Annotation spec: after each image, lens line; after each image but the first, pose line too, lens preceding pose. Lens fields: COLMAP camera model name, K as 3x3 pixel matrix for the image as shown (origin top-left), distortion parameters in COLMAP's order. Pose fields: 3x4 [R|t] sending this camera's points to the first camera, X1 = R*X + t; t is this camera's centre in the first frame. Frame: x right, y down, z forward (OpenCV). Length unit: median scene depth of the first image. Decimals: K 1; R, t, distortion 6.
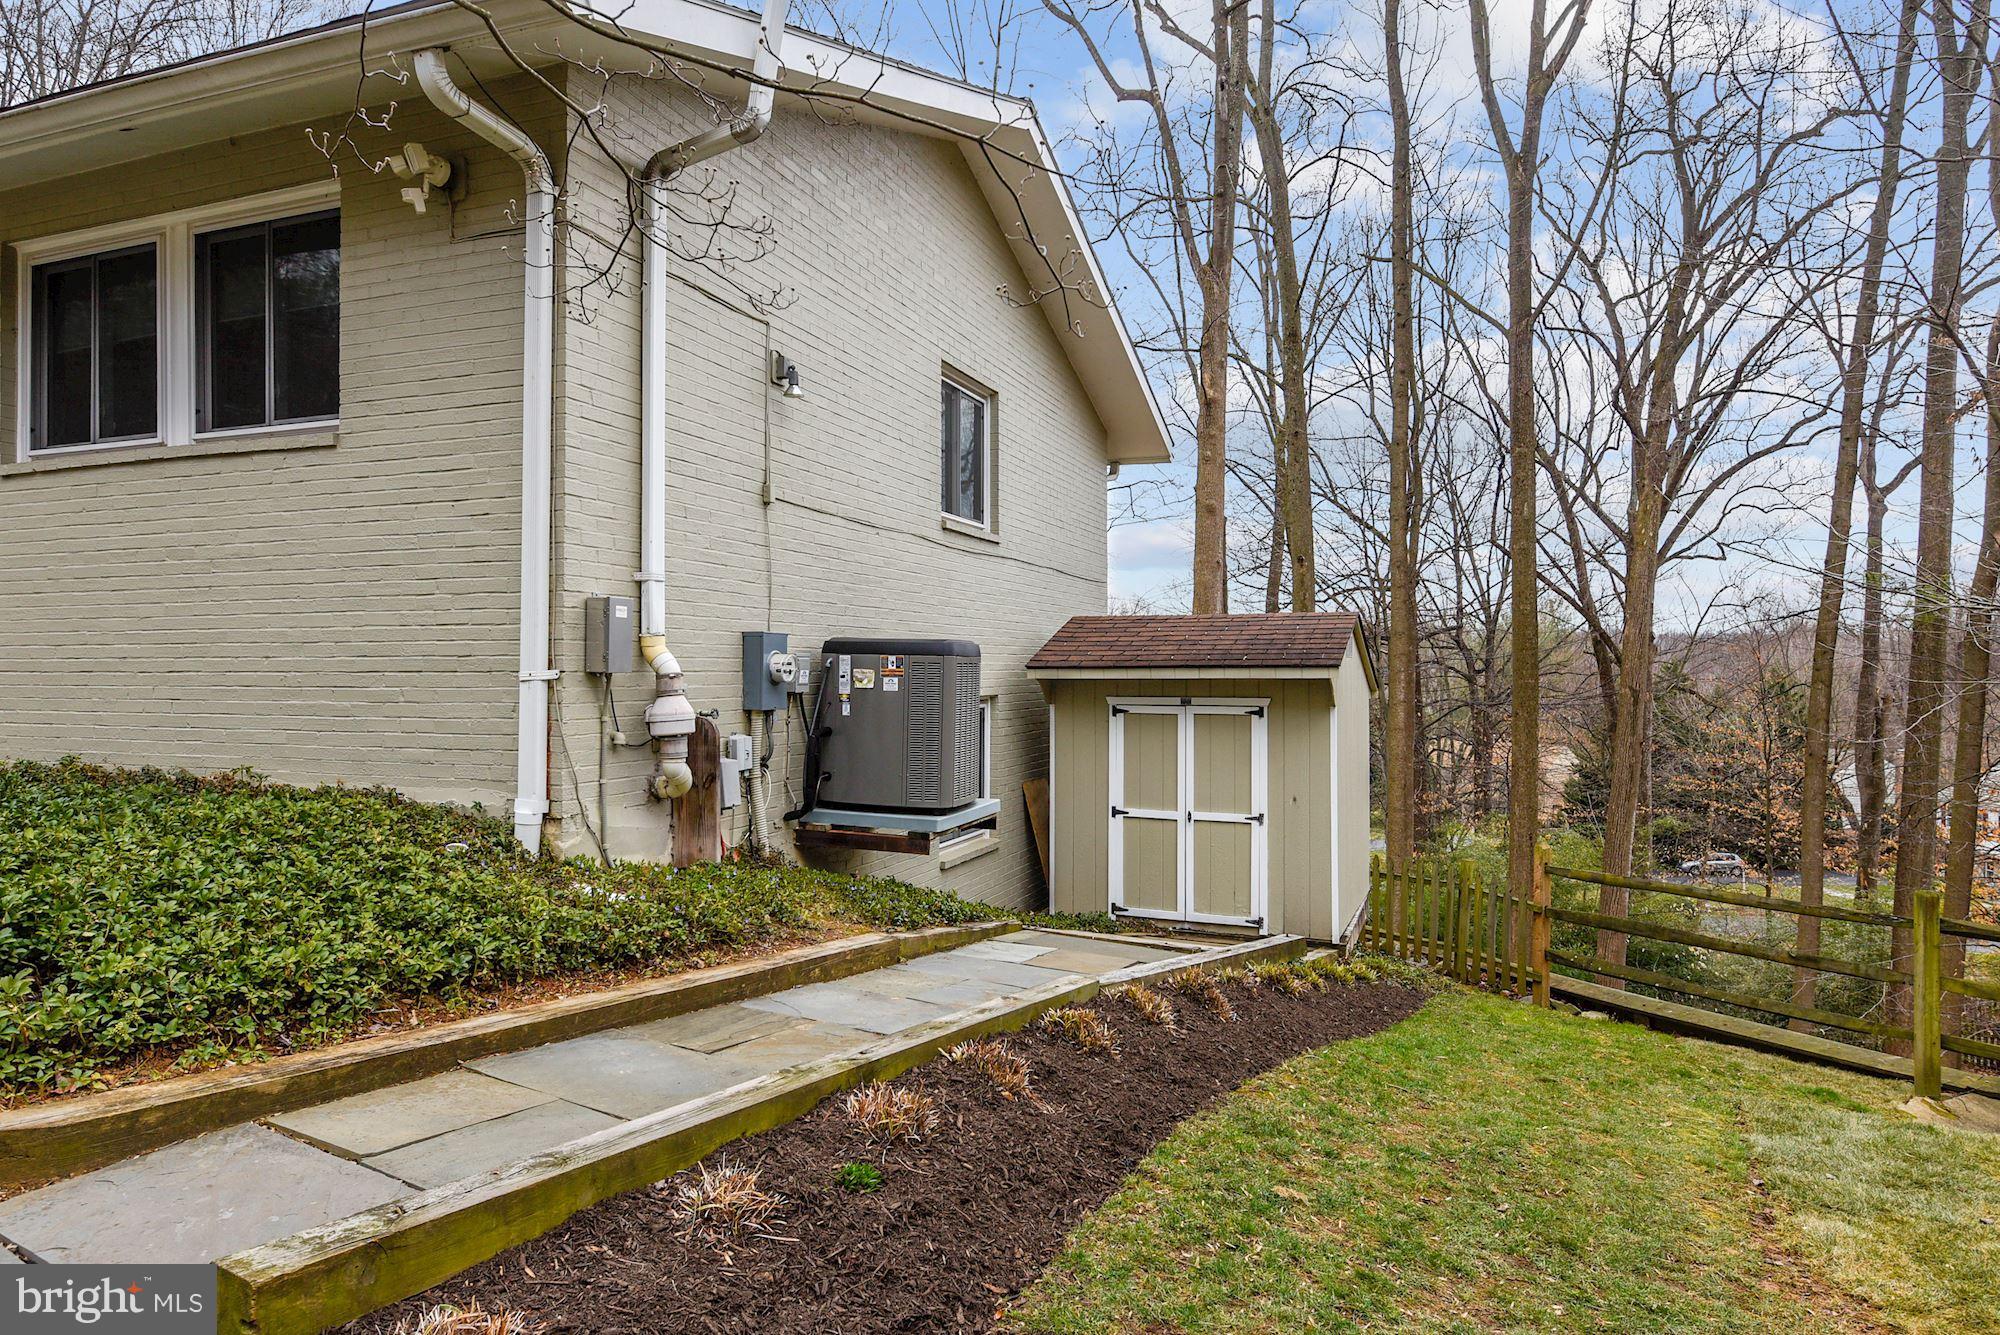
lens RADIAL K [[906.4, 0, 1007.2], [0, 906.4, 683.4], [0, 0, 1]] dist [0.000030, -0.010461]
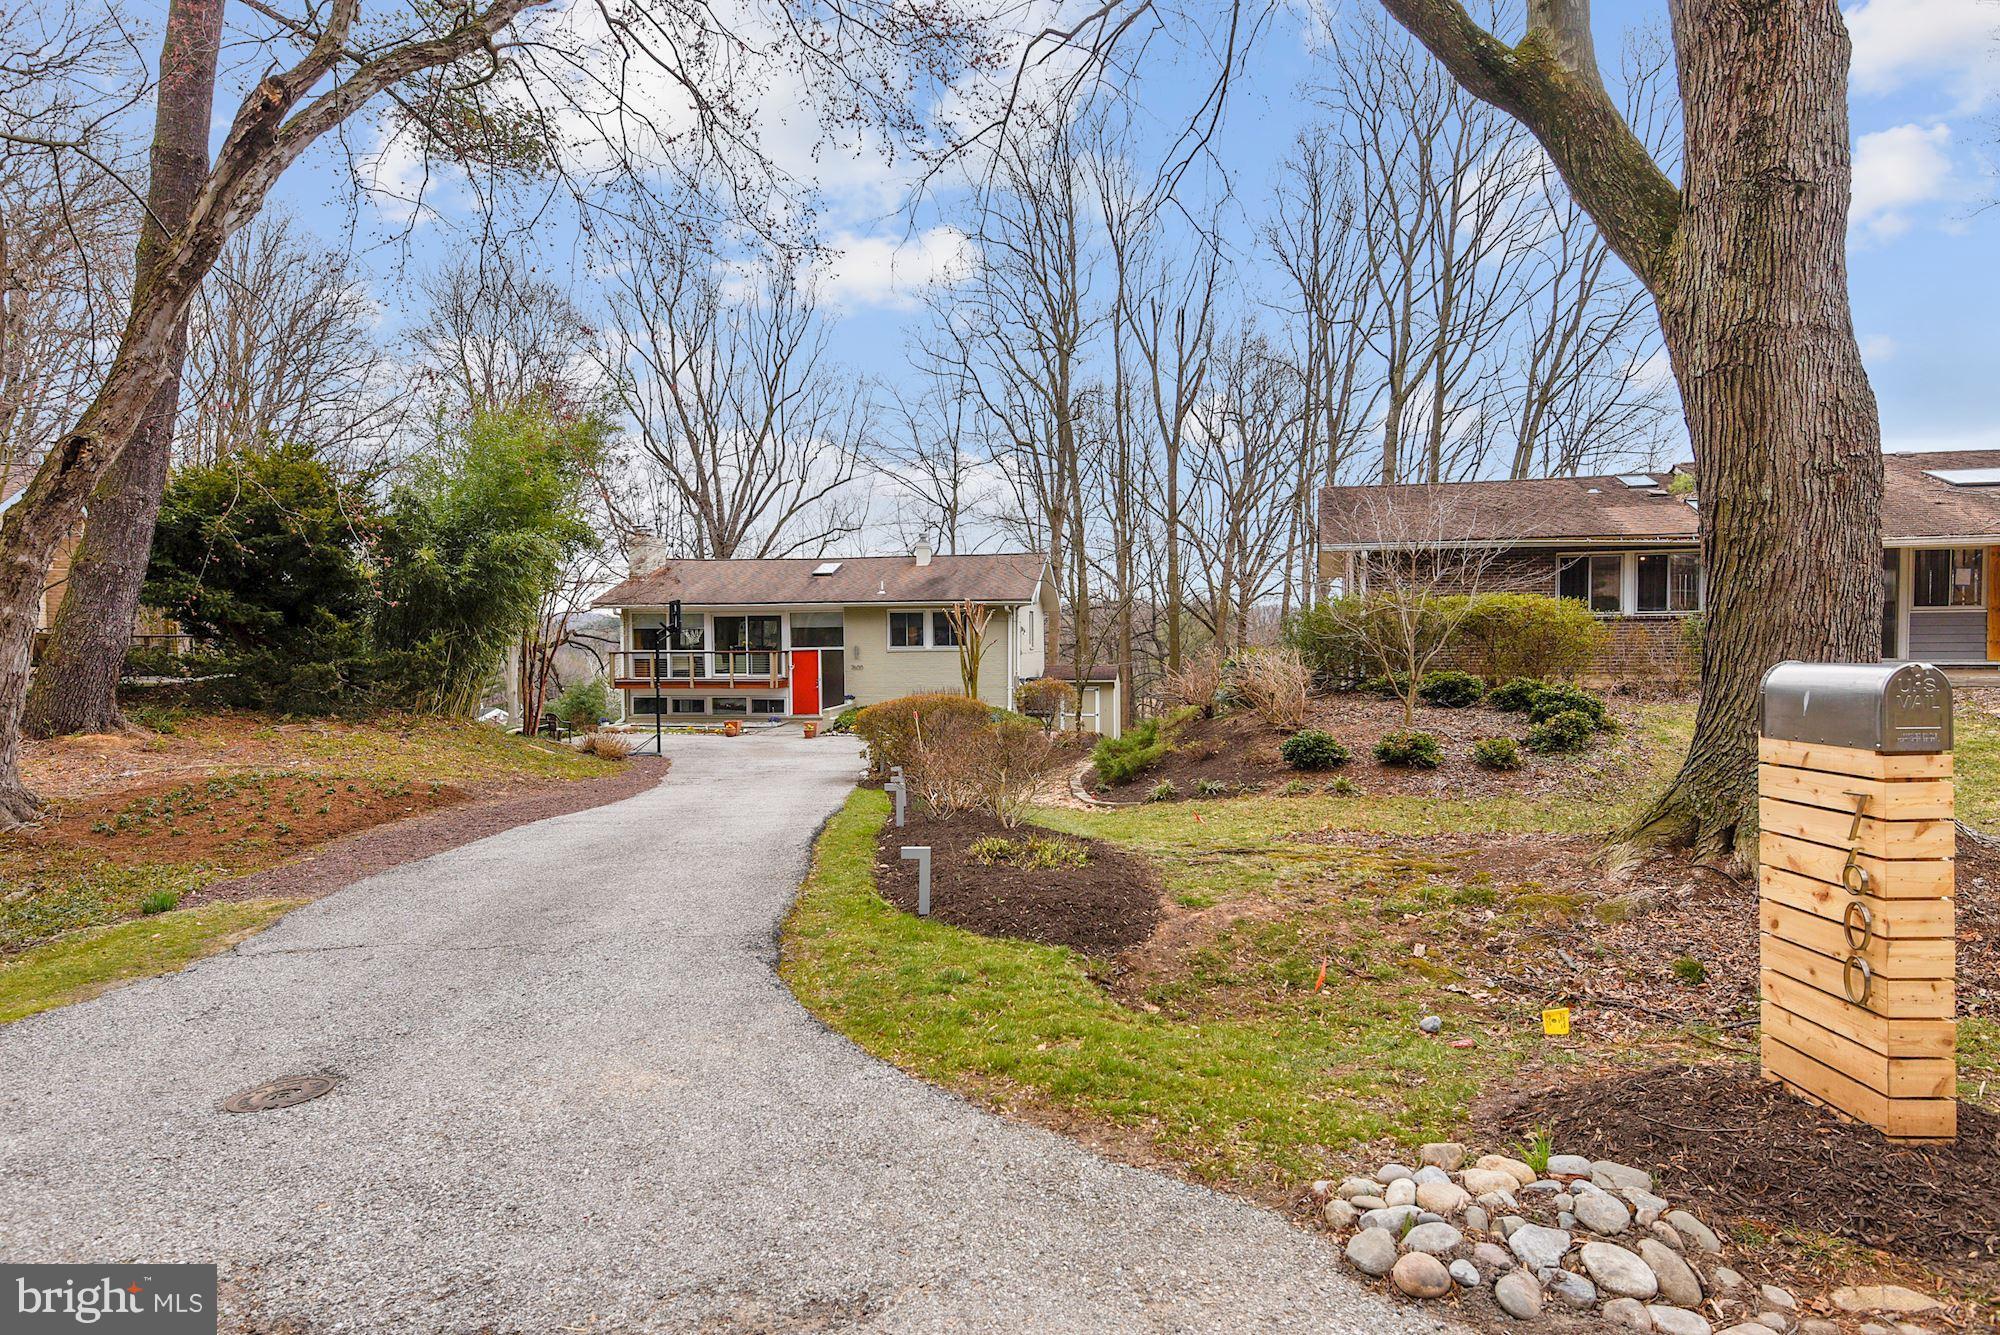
lens RADIAL K [[907.5, 0, 1000.0], [0, 907.5, 667.5], [0, 0, 1]] dist [-0.004767, -0.001122]
pose [[0.960442, -0.011913, 0.278226, -2.075865], [0.006603, 0.999778, 0.020014, -0.249501], [-0.278403, -0.017385, 0.960307, -4.573092]]
